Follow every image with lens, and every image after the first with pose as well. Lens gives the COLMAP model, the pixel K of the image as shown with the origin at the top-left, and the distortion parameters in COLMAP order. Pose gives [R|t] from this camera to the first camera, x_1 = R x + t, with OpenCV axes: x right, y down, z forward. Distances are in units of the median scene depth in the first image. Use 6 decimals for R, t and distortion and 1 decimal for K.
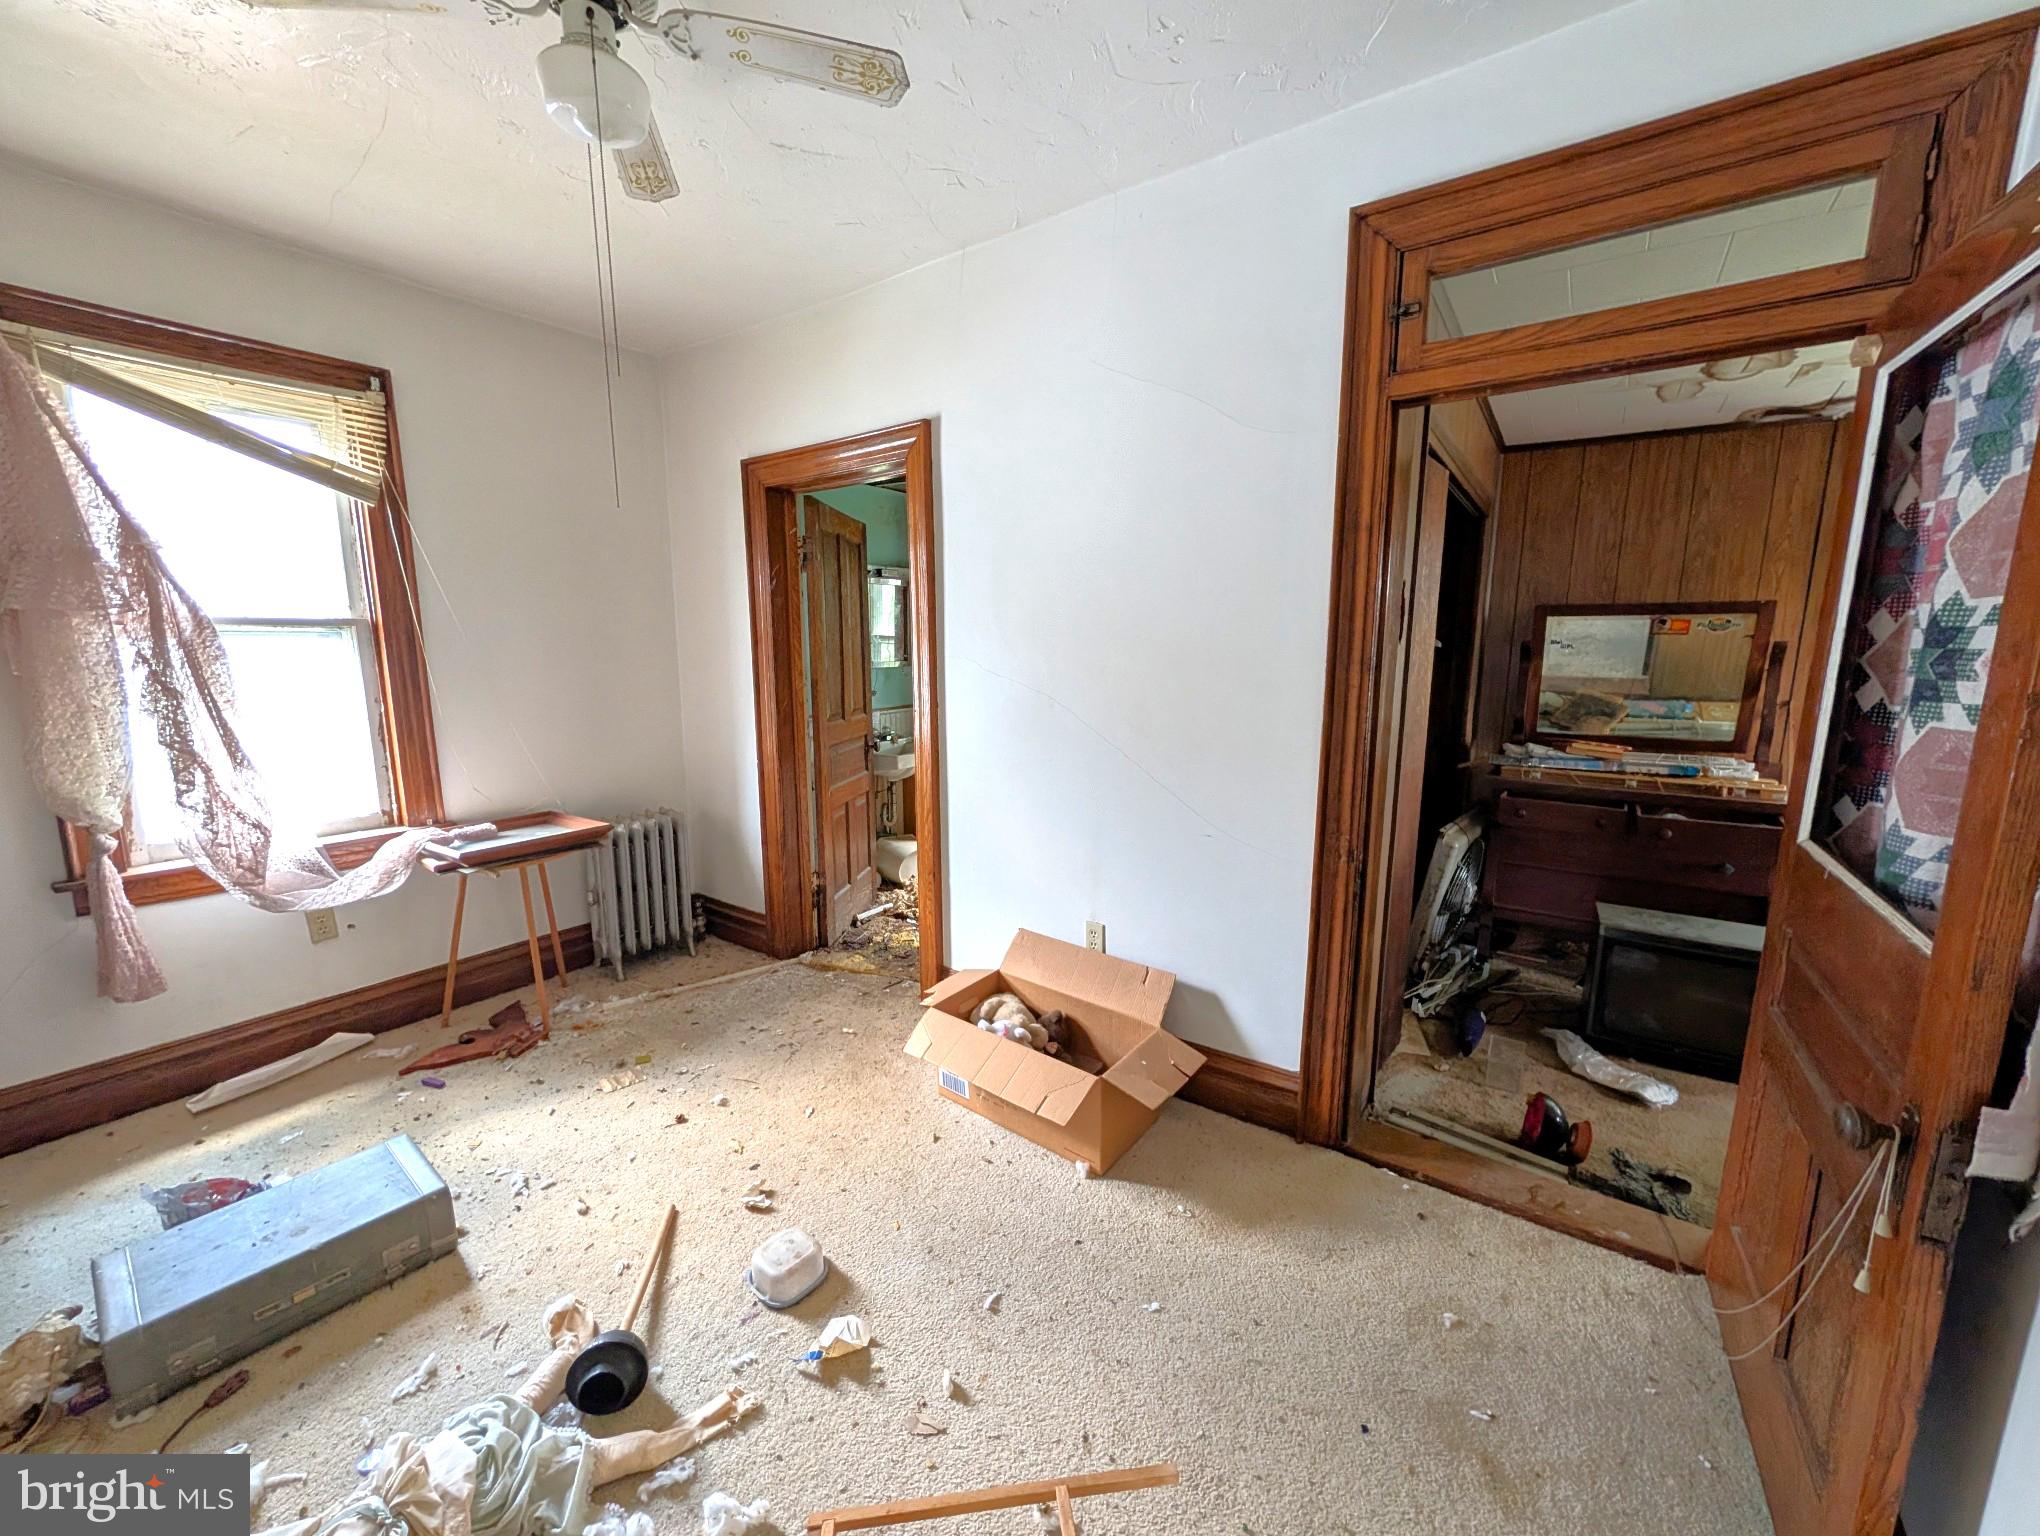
lens RADIAL K [[783.0, 0, 1020.0], [0, 783.0, 768.0], [0, 0, 1]] dist [-0.000400, -0.000180]
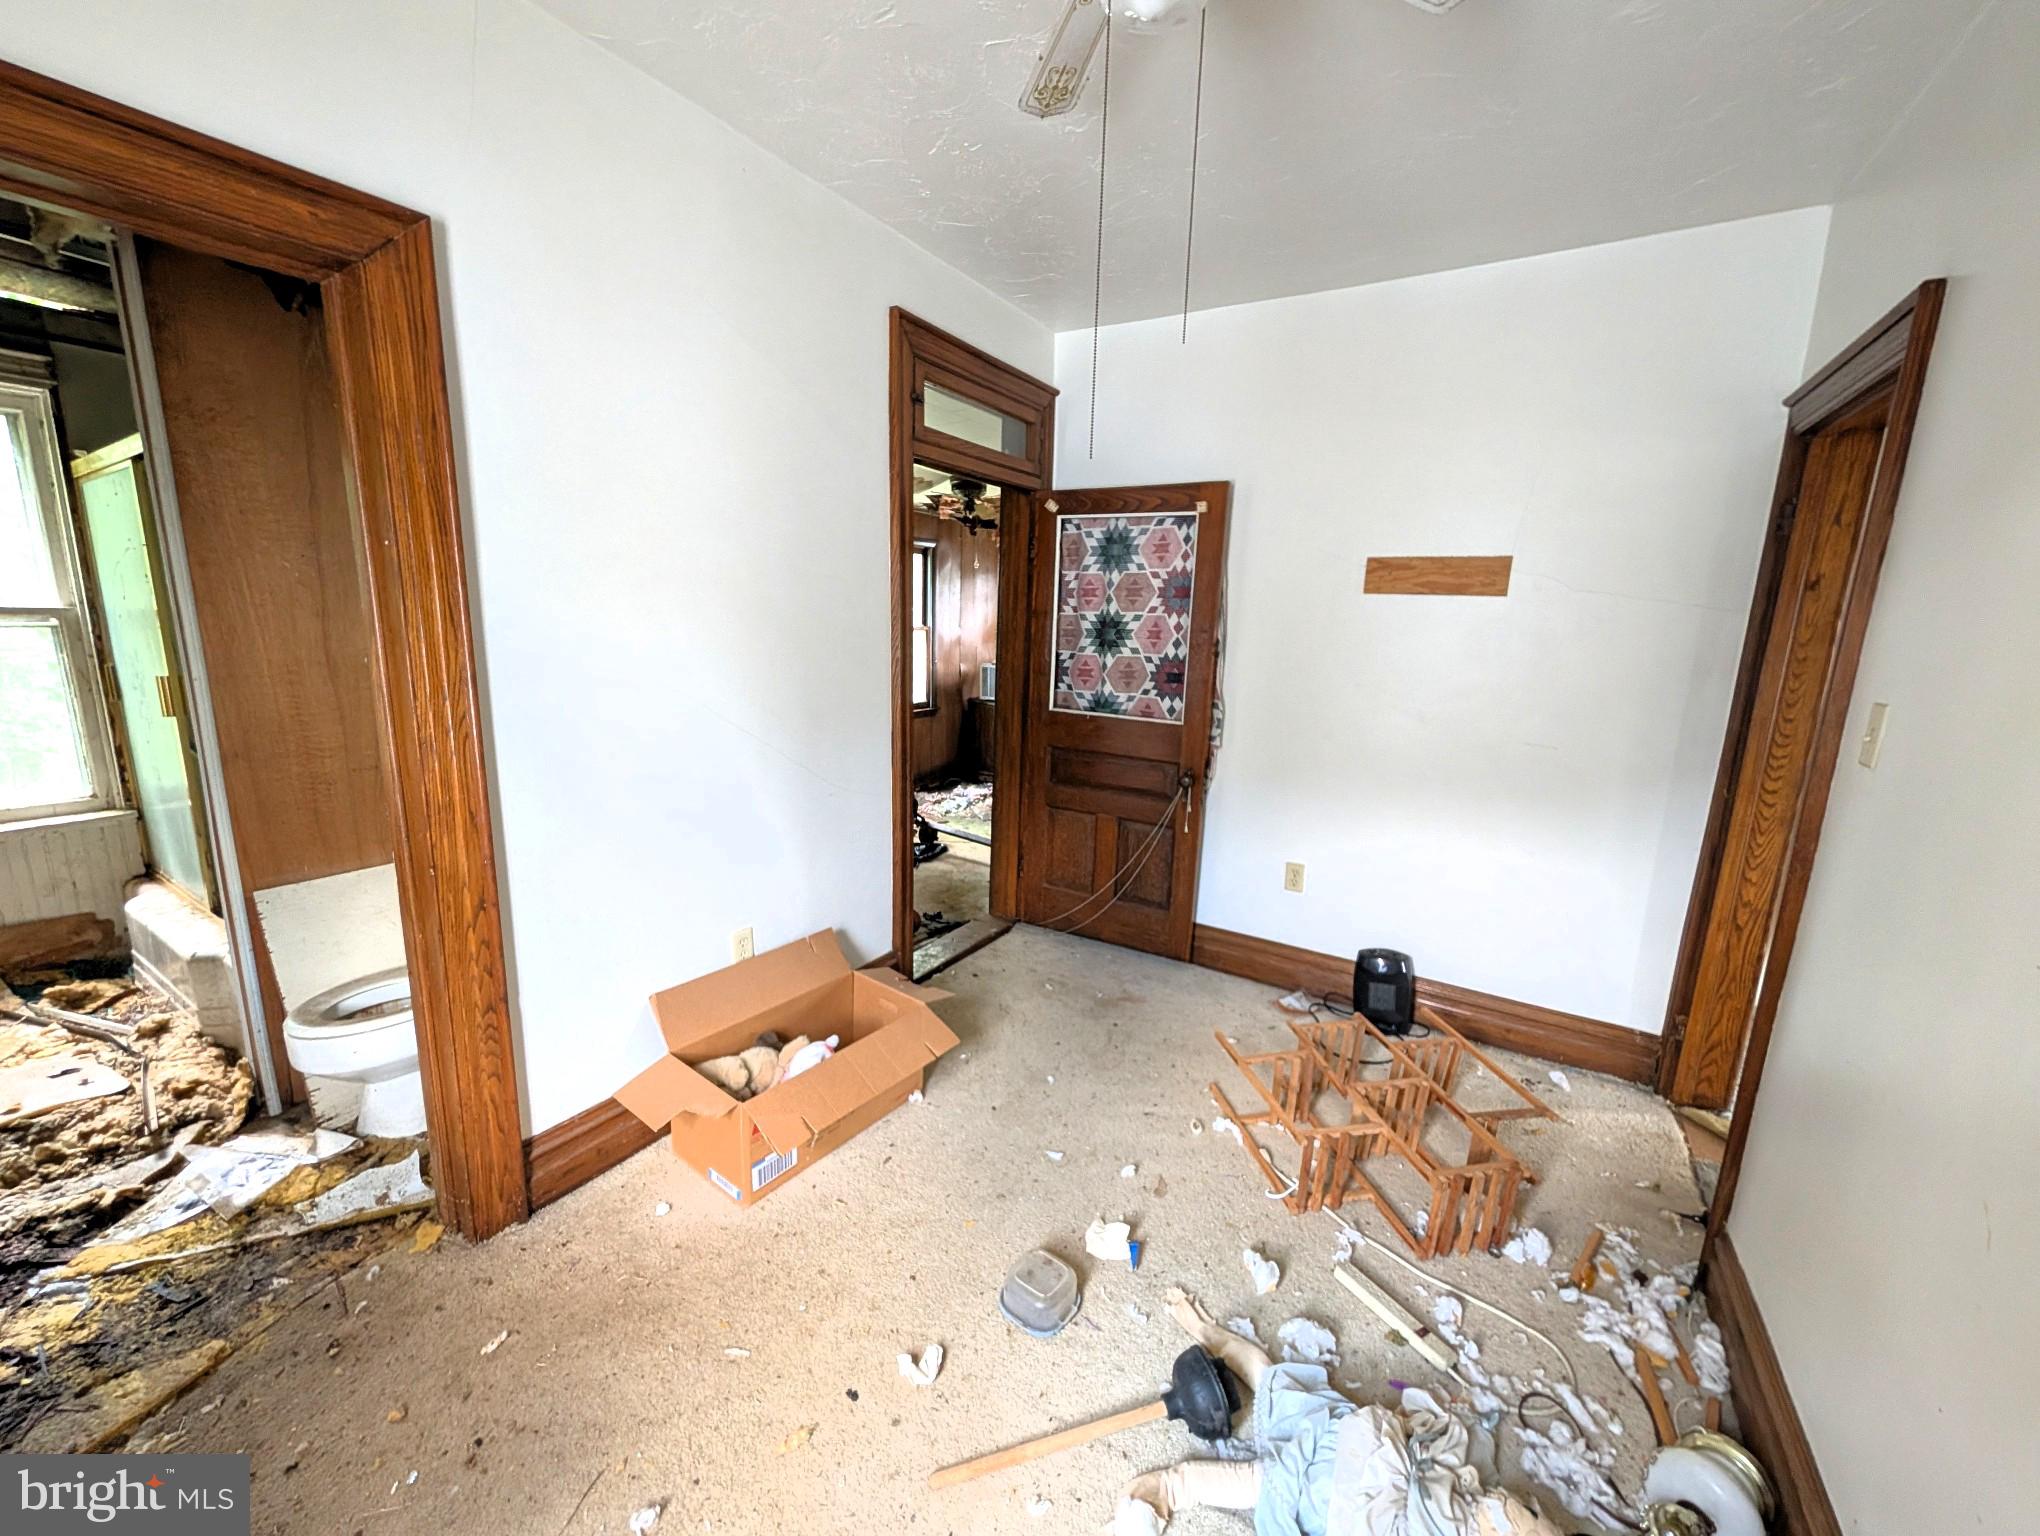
lens RADIAL K [[783.0, 0, 1020.0], [0, 783.0, 768.0], [0, 0, 1]] dist [-0.000400, -0.000180]
pose [[-0.056813, -0.189232, 0.980287, -1.040304], [0.135427, 0.971337, 0.195354, -0.160460], [-0.989157, 0.143856, -0.029557, 0.901858]]
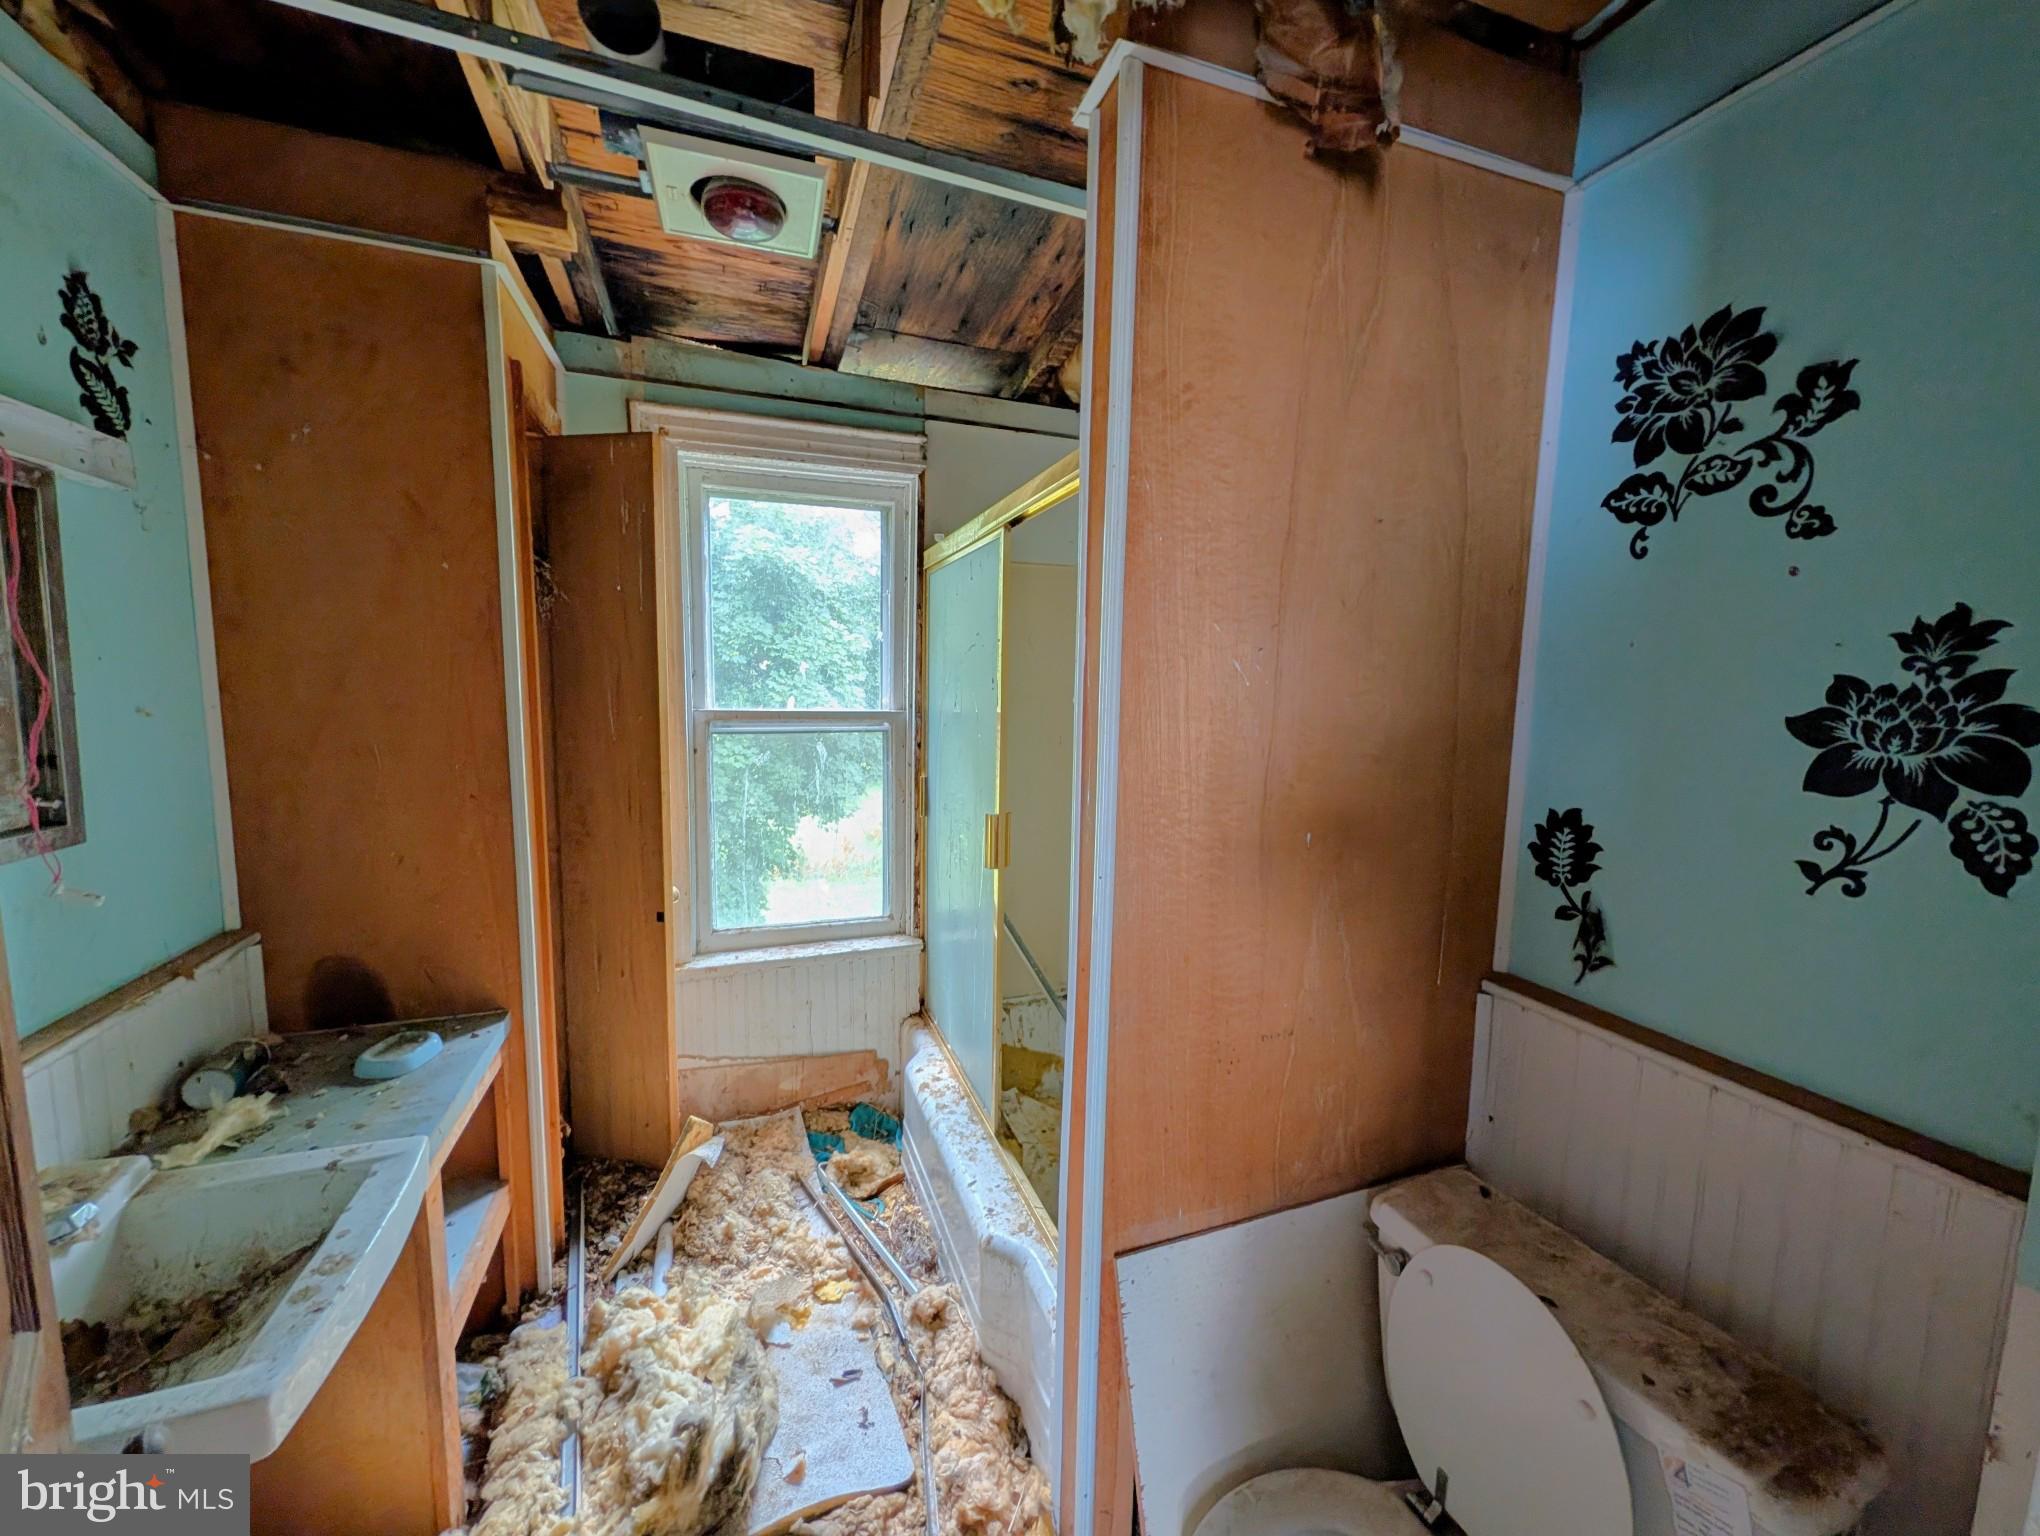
lens RADIAL K [[783.0, 0, 1020.0], [0, 783.0, 768.0], [0, 0, 1]] dist [-0.000400, -0.000180]
pose [[0.567398, -0.085304, 0.819013, -0.643760], [0.114332, 0.993147, 0.024234, -0.264269], [-0.815468, 0.079888, 0.573263, 1.390877]]
